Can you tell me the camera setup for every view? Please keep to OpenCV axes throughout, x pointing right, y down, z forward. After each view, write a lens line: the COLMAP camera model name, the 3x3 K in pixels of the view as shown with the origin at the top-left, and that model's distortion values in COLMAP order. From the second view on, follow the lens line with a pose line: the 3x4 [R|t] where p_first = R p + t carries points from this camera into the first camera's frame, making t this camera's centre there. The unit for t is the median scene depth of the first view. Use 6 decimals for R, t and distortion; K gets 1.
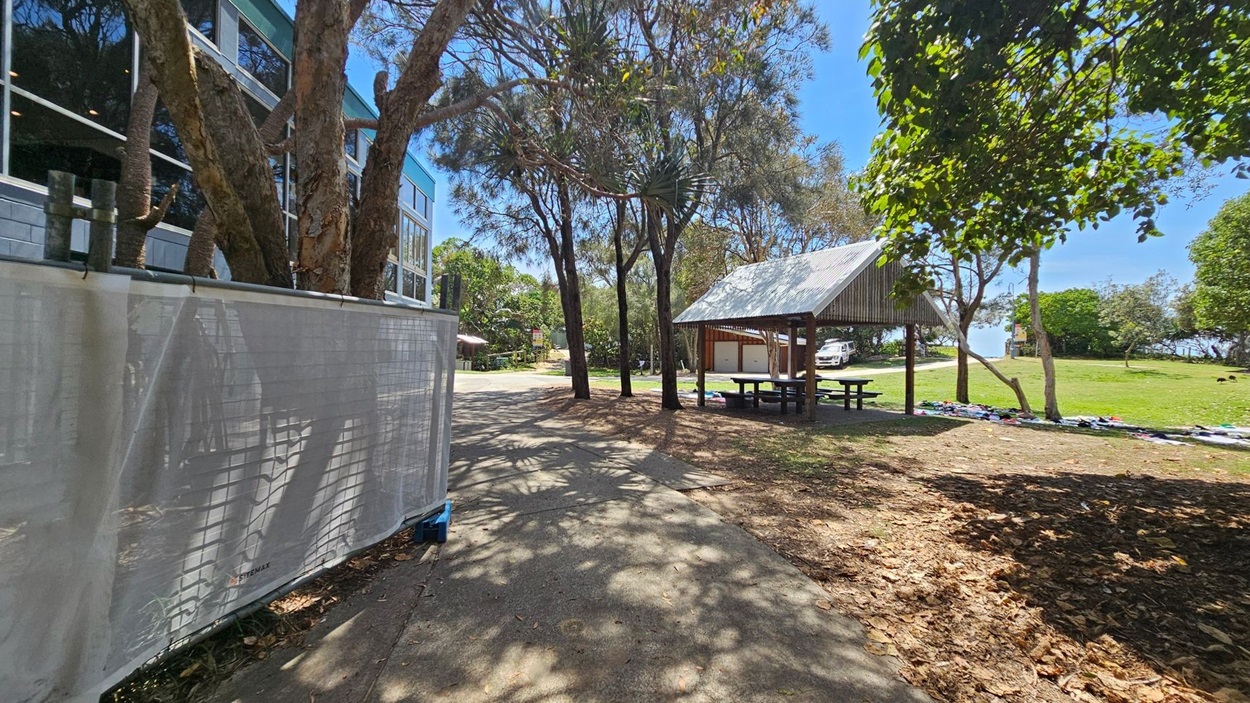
lens RADIAL K [[510.5, 0, 618.4], [0, 510.5, 346.7], [0, 0, 1]] dist [-0.002966, -0.000113]
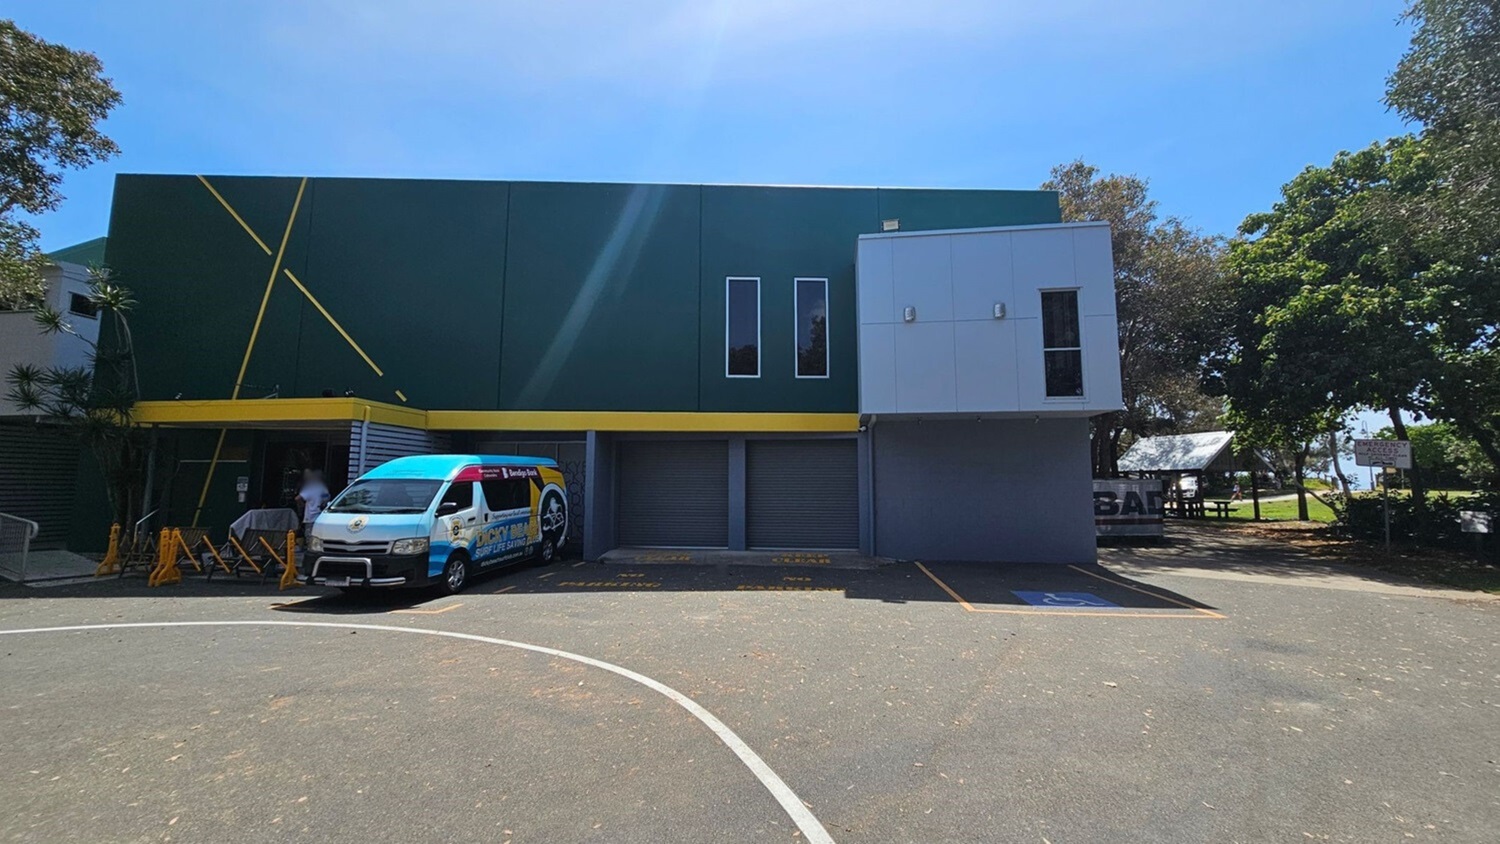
lens RADIAL K [[612.6, 0, 742.1], [0, 612.6, 416.3], [0, 0, 1]] dist [-0.002966, -0.000113]
pose [[0.980436, -0.032396, -0.194156, -0.775063], [0.011392, 0.994049, -0.108334, -0.021080], [0.196510, 0.104003, 0.974970, -1.479919]]
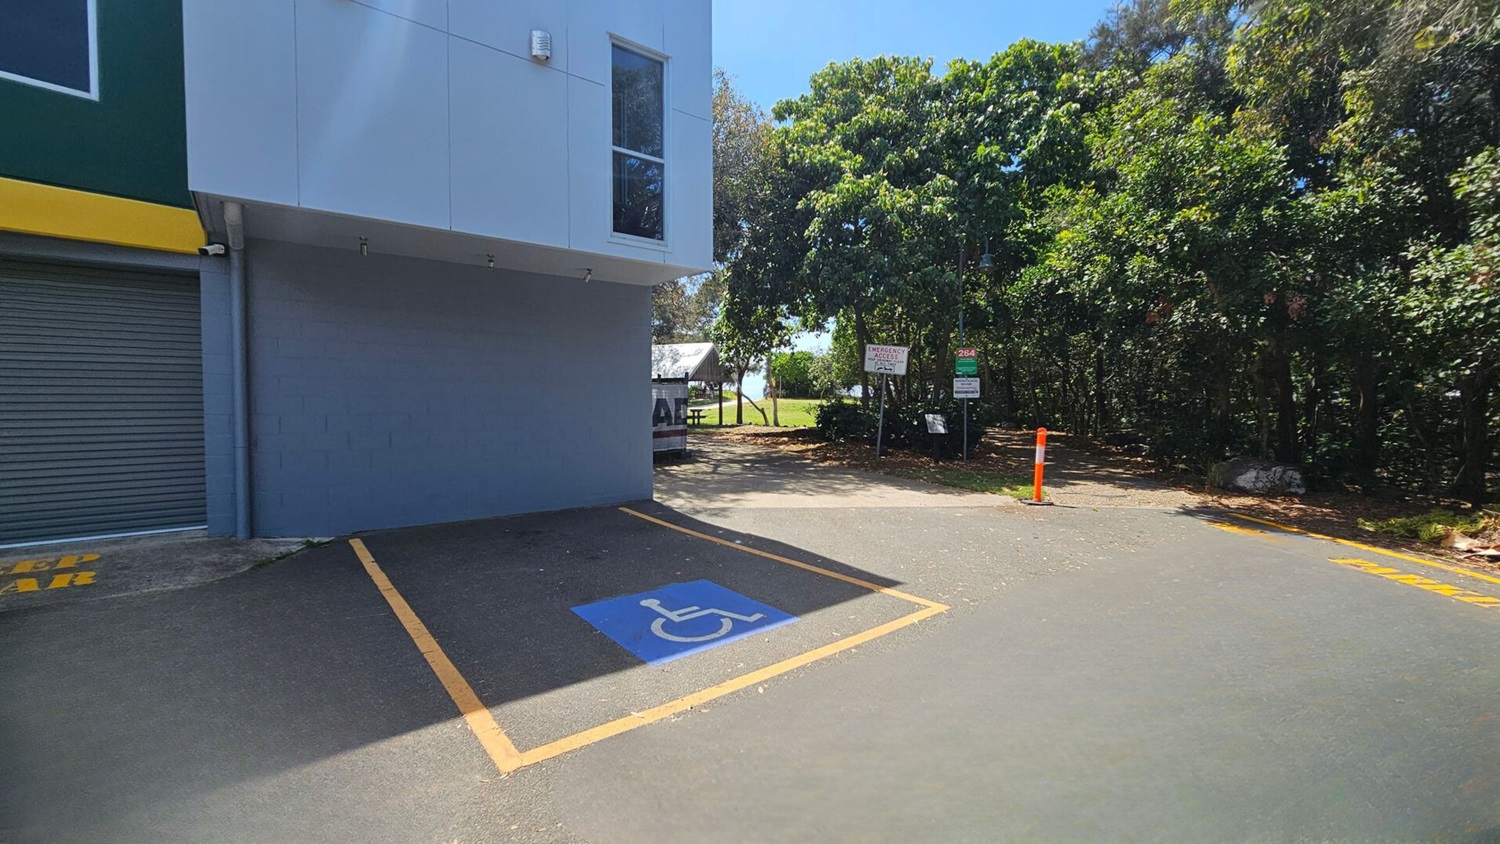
lens RADIAL K [[612.6, 0, 742.1], [0, 612.6, 416.3], [0, 0, 1]] dist [-0.002966, -0.000113]
pose [[0.820813, -0.028265, 0.570498, -0.720793], [0.005205, 0.999104, 0.042012, -0.006925], [-0.571174, -0.031515, 0.820224, -1.013602]]
